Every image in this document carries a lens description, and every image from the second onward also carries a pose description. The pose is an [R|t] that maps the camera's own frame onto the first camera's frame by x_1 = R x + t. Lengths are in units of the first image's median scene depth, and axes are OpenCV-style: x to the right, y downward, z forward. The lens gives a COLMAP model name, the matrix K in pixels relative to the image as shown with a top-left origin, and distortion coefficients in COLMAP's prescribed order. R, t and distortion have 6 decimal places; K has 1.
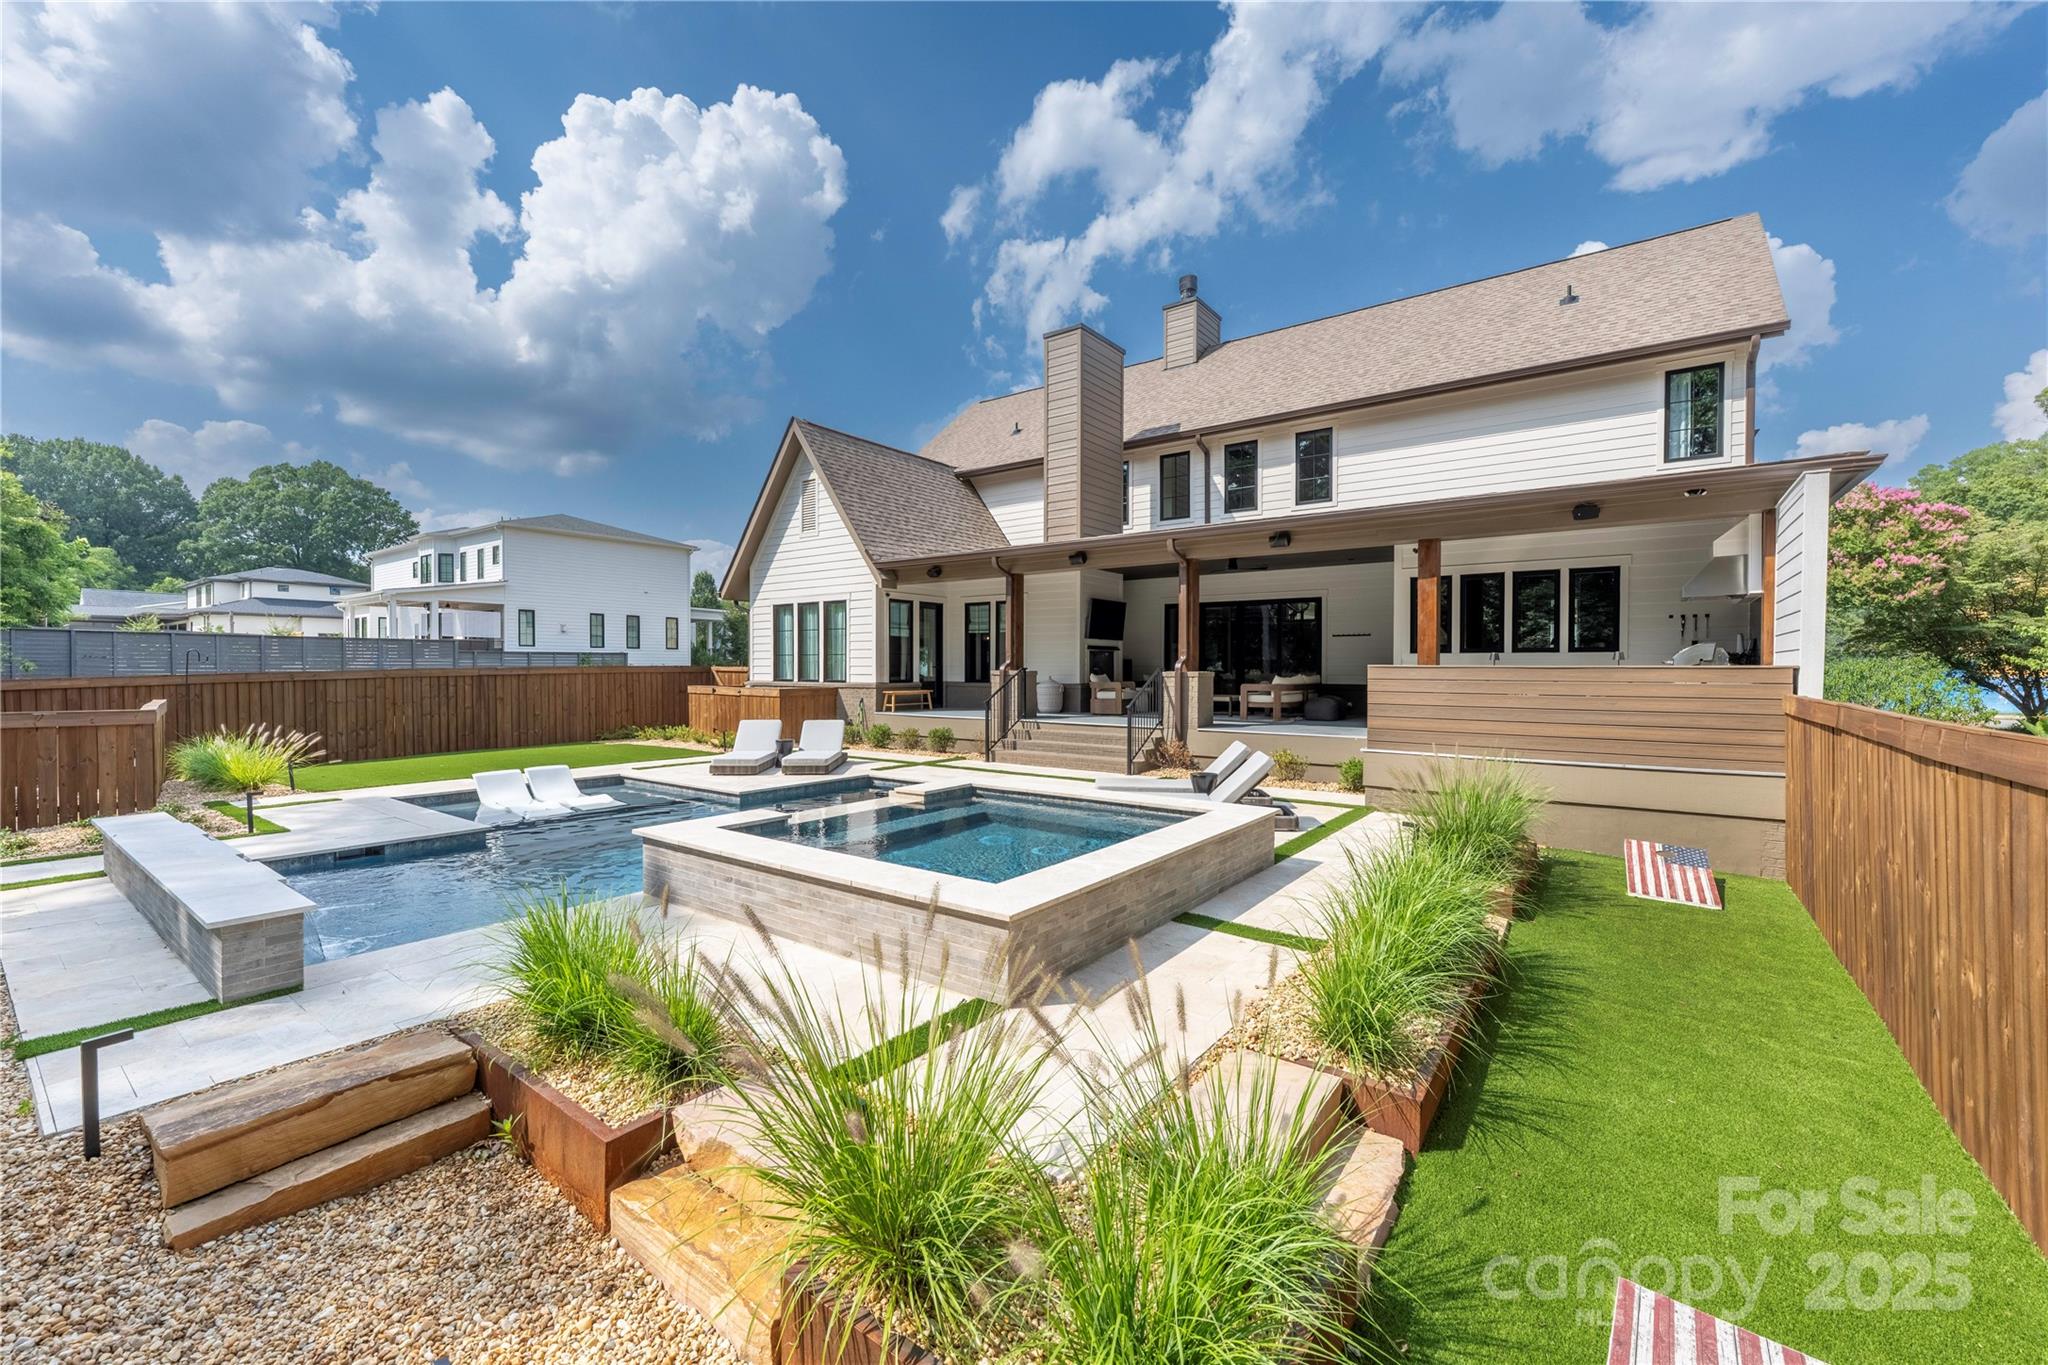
lens RADIAL K [[820.0, 0, 1005.1], [0, 820.0, 670.1], [0, 0, 1]] dist [-0.014733, -0.000148]
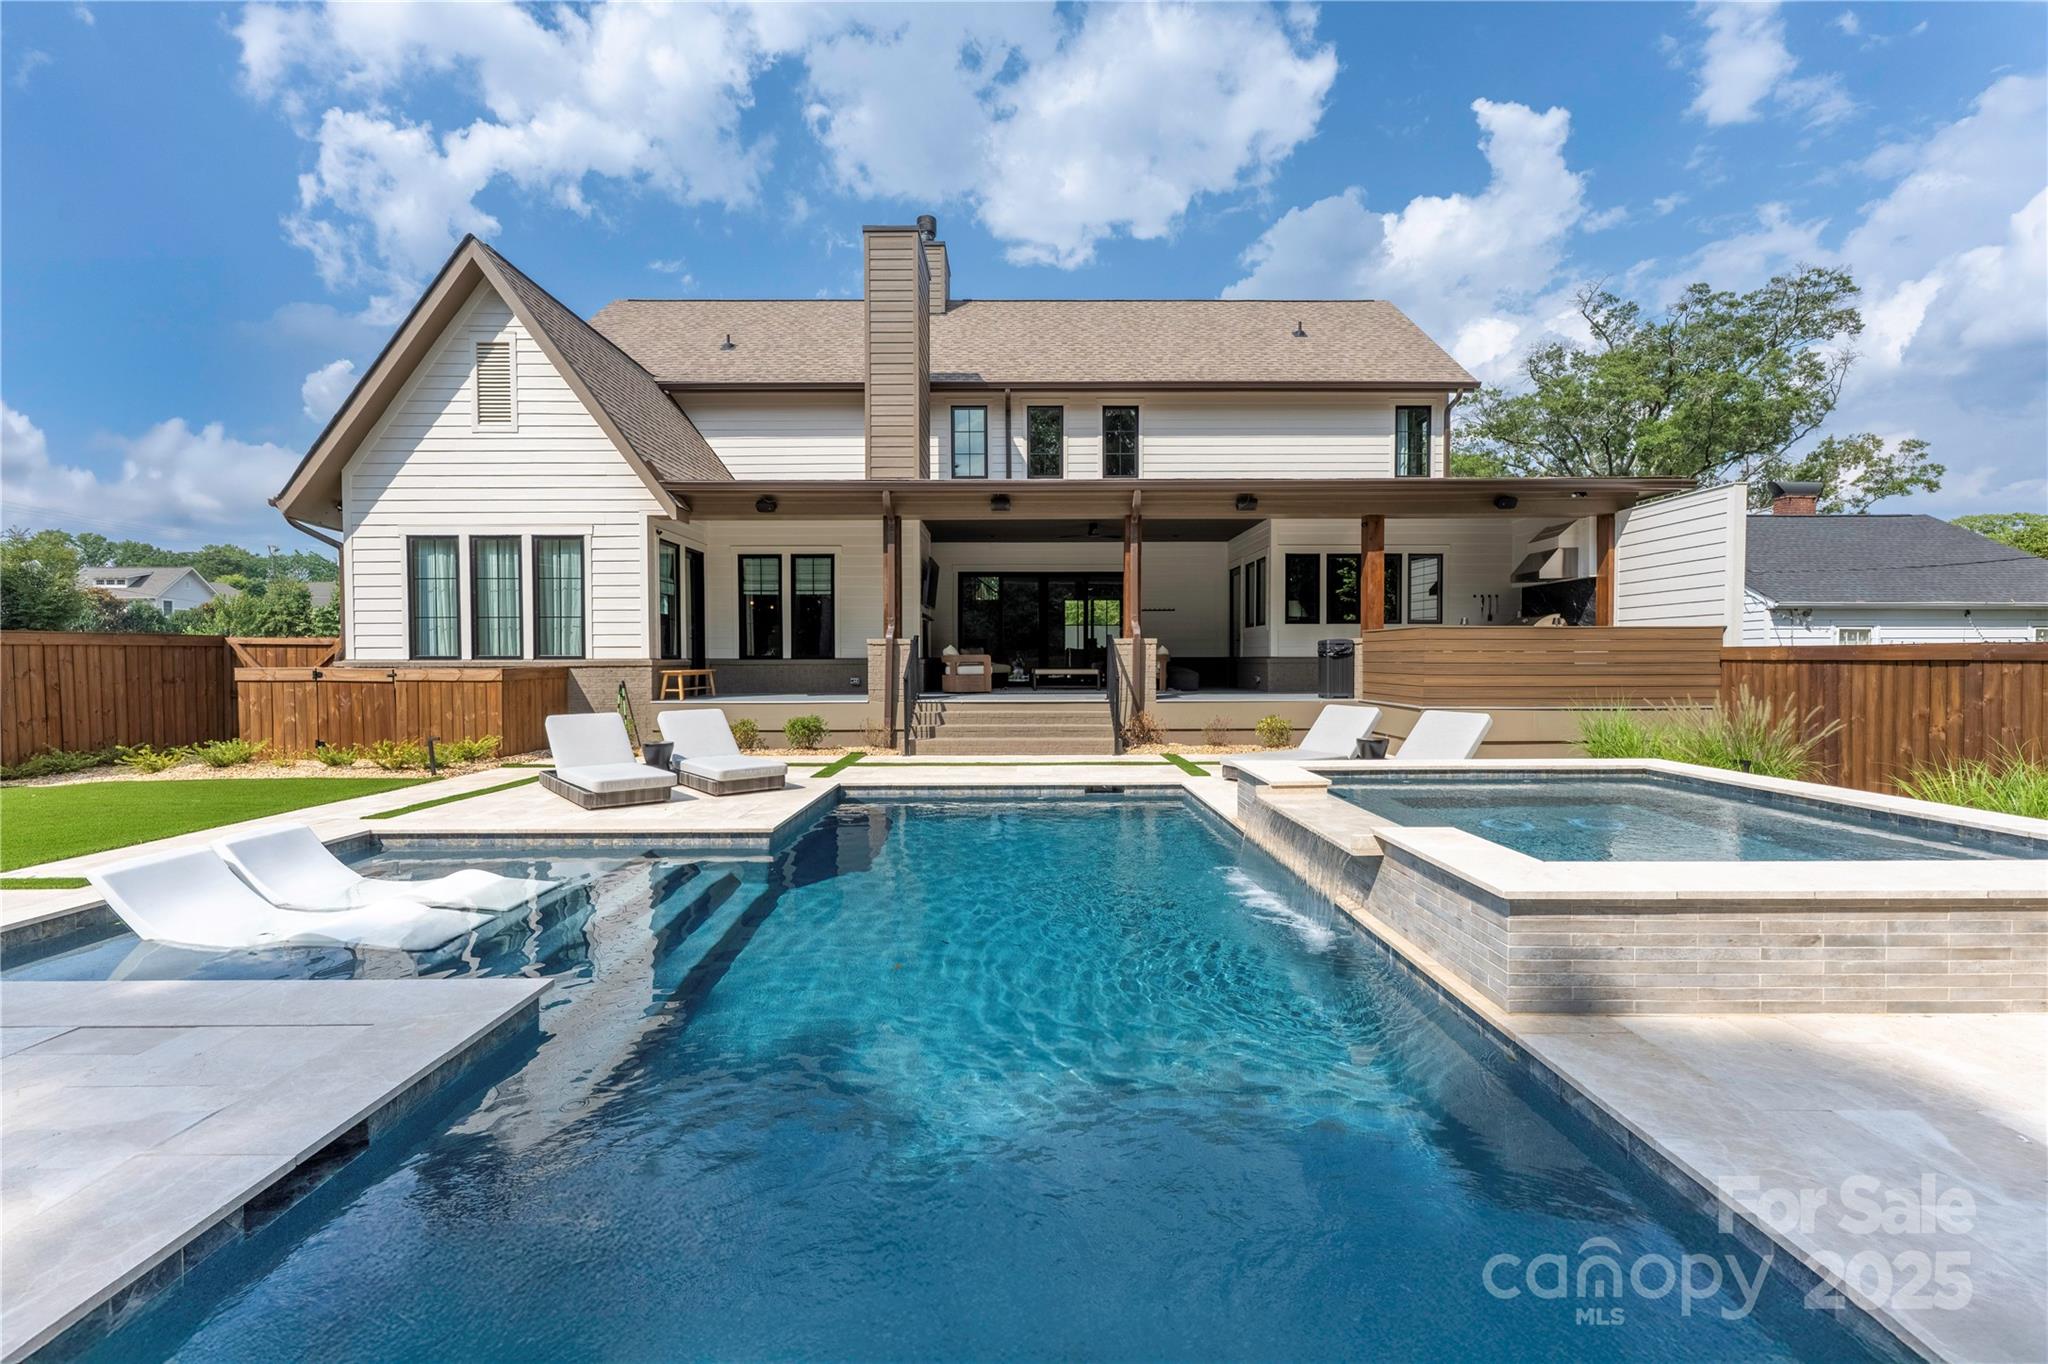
lens RADIAL K [[818.7, 0, 1011.9], [0, 818.7, 672.2], [0, 0, 1]] dist [0.000939, -0.000054]
pose [[0.794759, -0.014530, 0.606751, -0.328531], [0.005819, 0.999850, 0.016321, 0.016969], [-0.606897, -0.009441, 0.794724, 0.263210]]
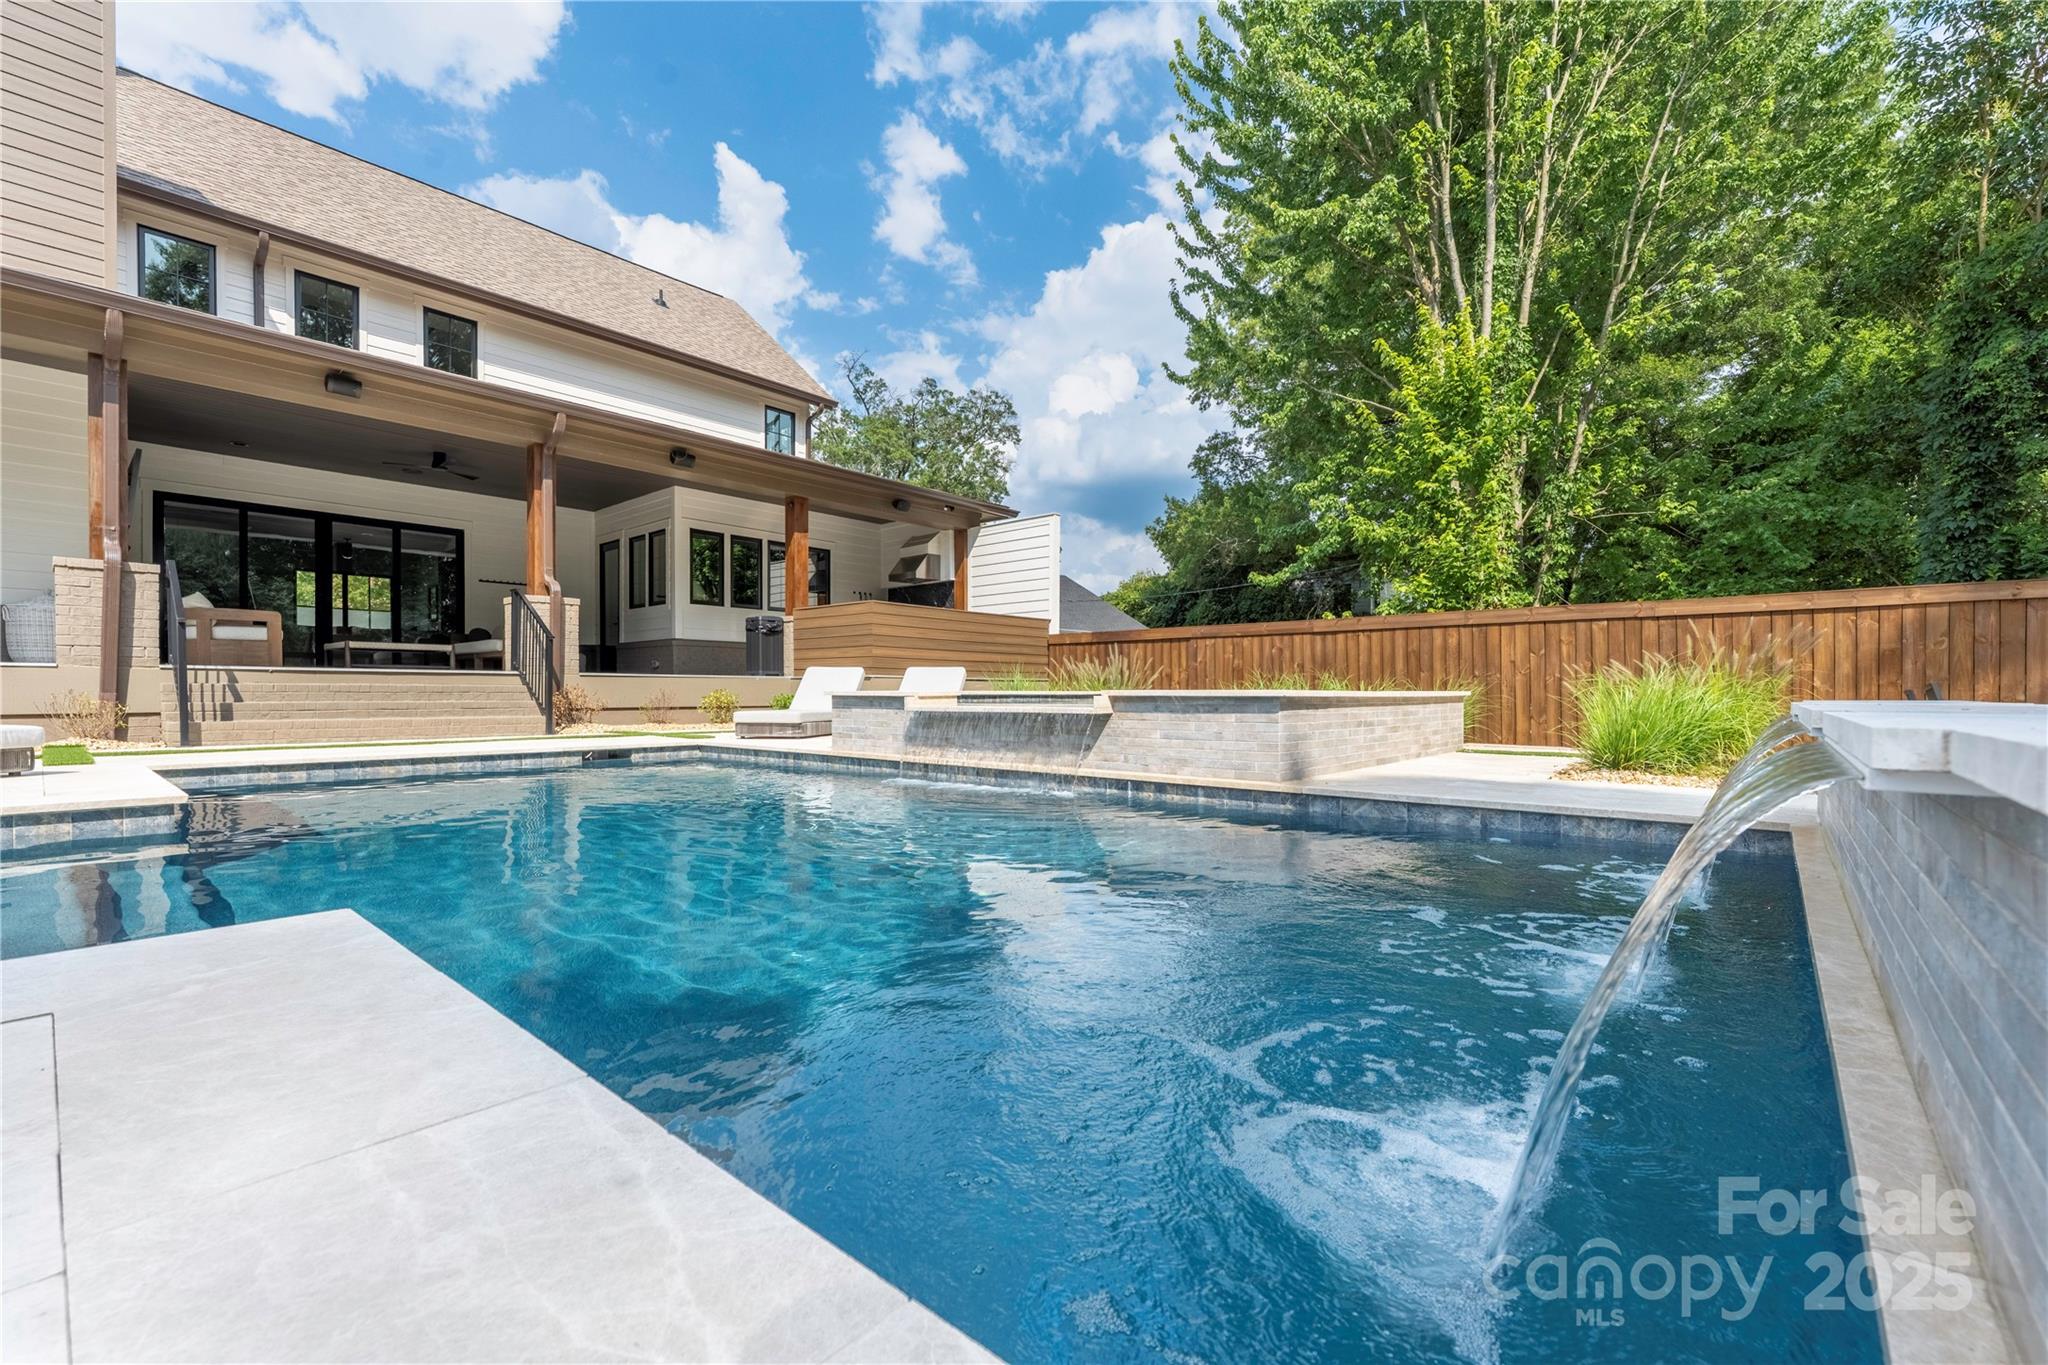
lens RADIAL K [[873.6, 0, 1024.0], [0, 873.6, 682.5], [0, 0, 1]] dist [0.003805, 0.000164]
pose [[0.061366, 0.010158, 0.998064, -0.397719], [-0.000186, 0.999948, -0.010166, 0.063414], [-0.998115, 0.000439, 0.061365, 0.388080]]
